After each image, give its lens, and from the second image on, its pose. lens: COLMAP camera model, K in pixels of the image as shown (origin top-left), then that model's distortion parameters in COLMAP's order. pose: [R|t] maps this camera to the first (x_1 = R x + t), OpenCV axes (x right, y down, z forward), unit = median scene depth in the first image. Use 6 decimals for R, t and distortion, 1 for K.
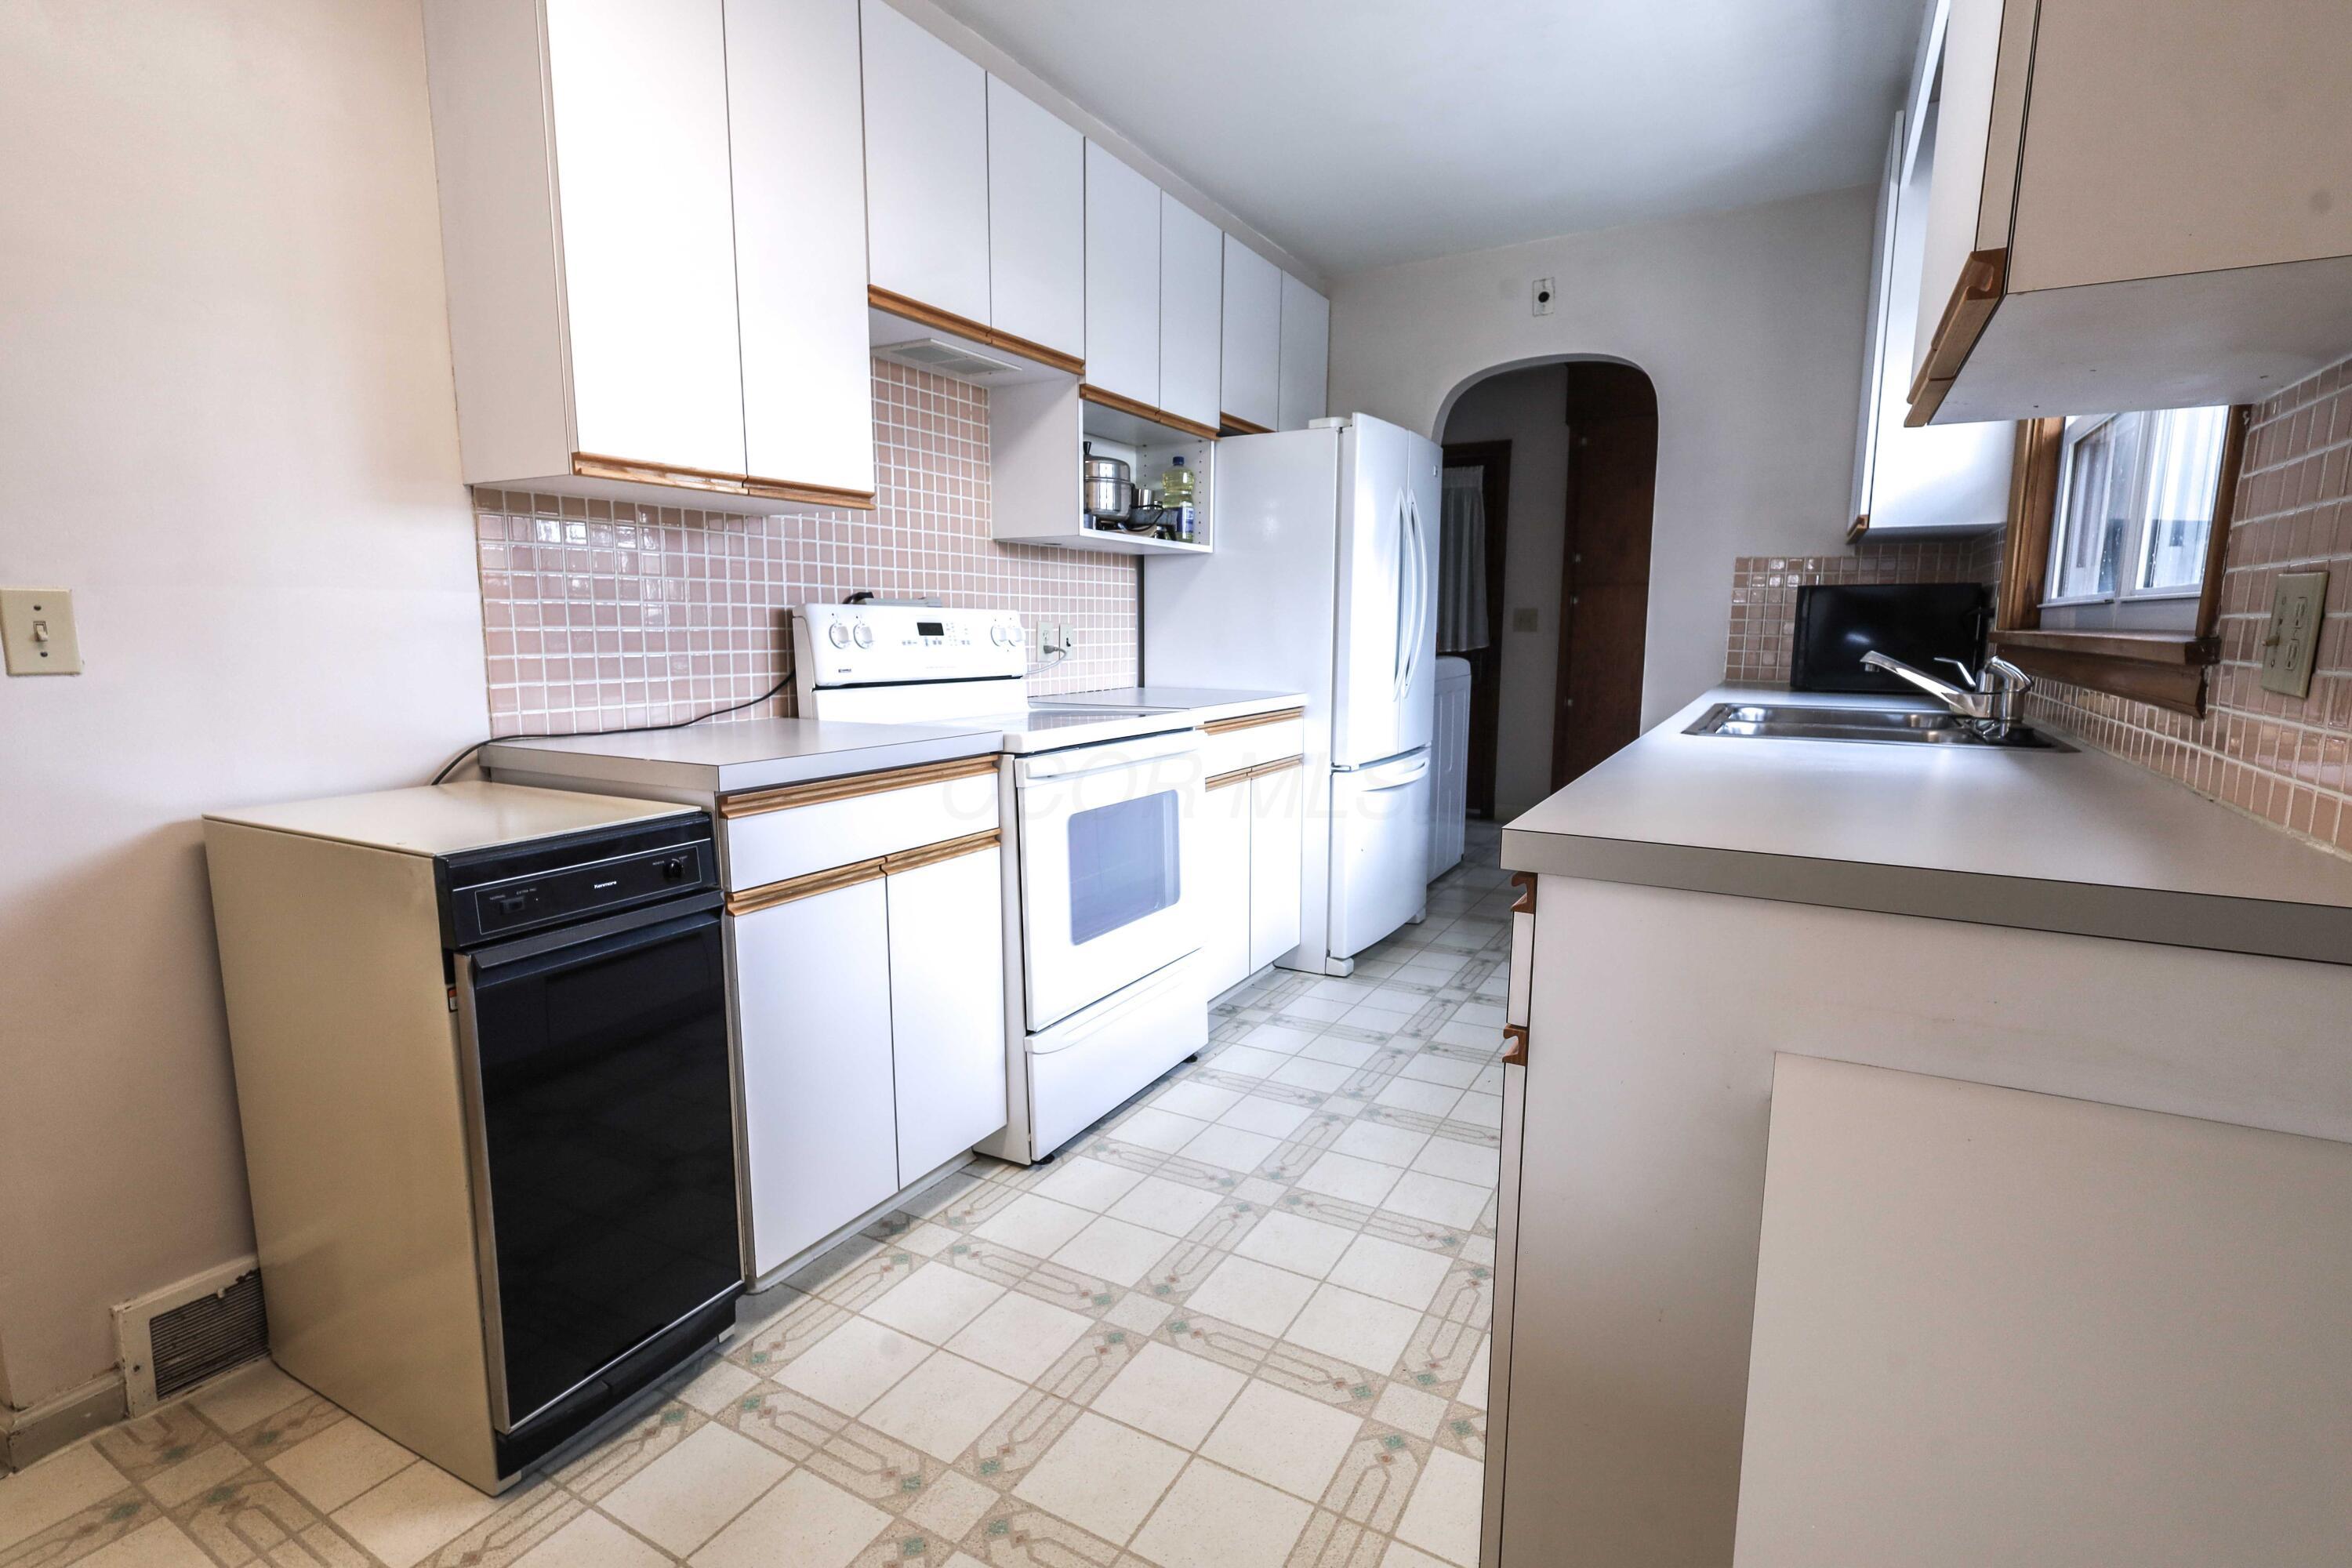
lens RADIAL K [[1094.9, 0, 1178.6], [0, 1094.9, 786.3], [0, 0, 1]] dist [-0.002079, 0.001670]
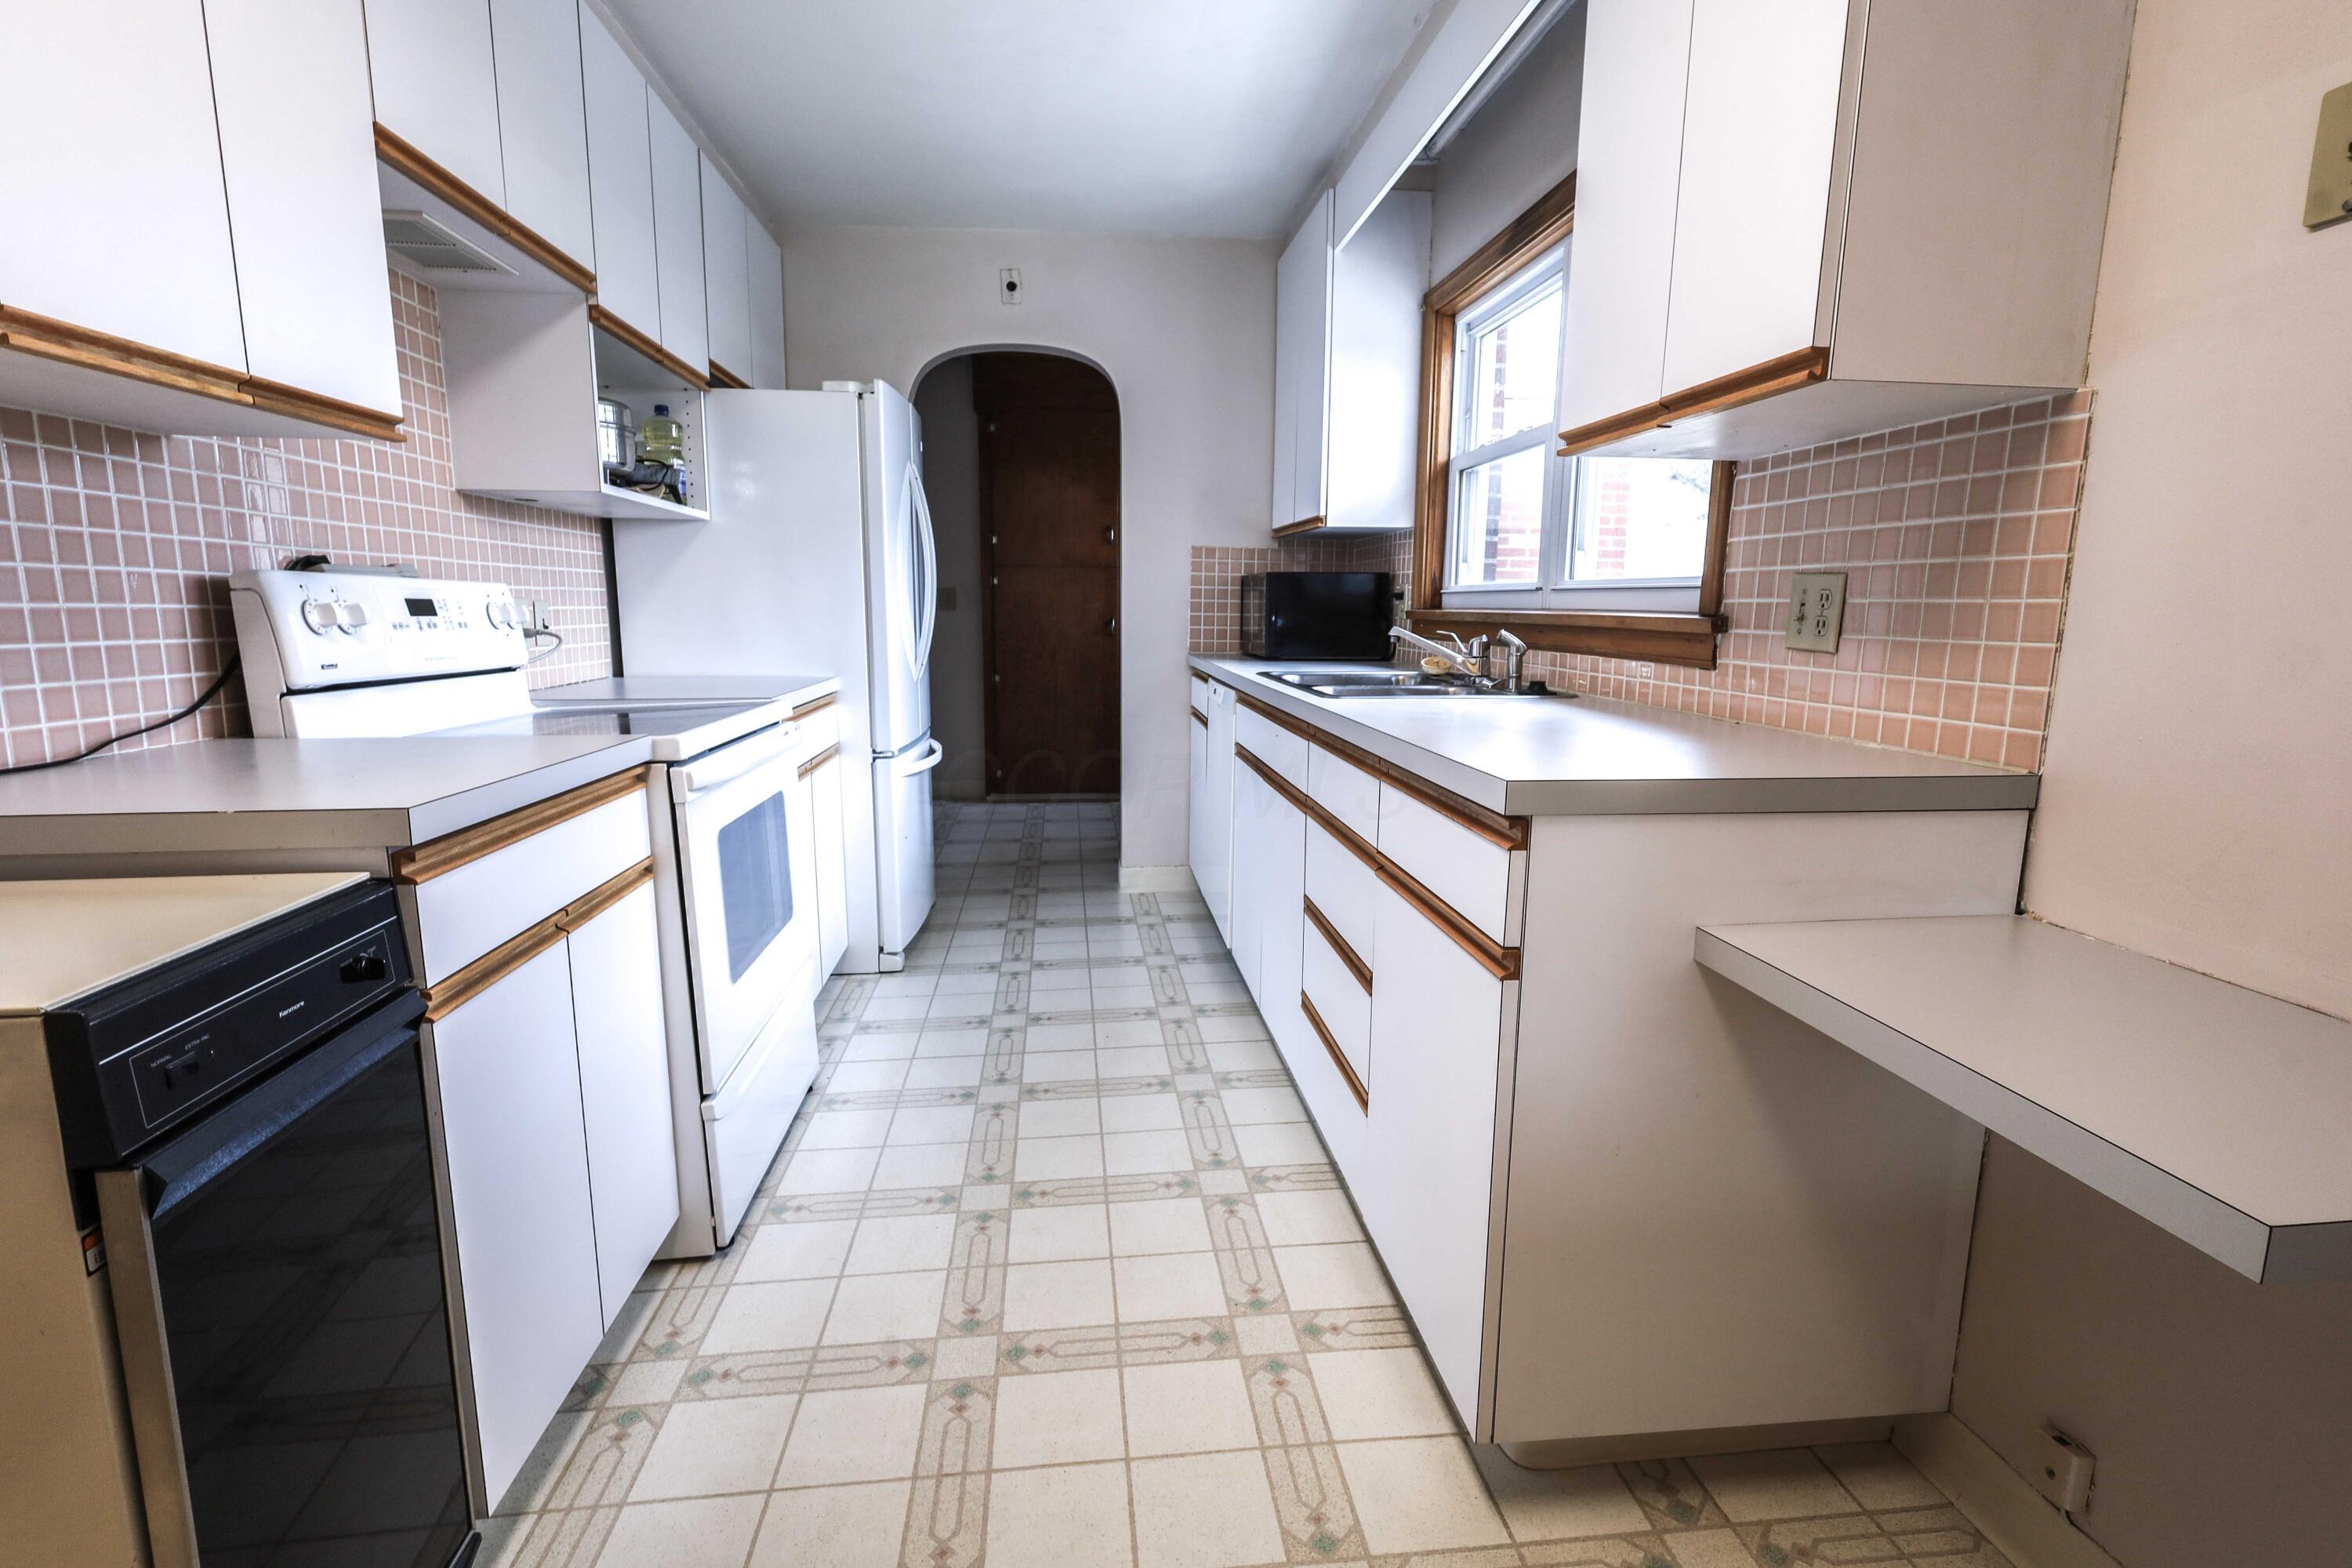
lens RADIAL K [[1094.9, 0, 1180.7], [0, 1094.9, 784.8], [0, 0, 1]] dist [-0.002079, 0.001670]
pose [[0.808756, -0.092482, 0.580827, -0.300196], [0.082039, 0.995644, 0.044299, -0.016906], [-0.582394, 0.011824, 0.812821, 0.115188]]
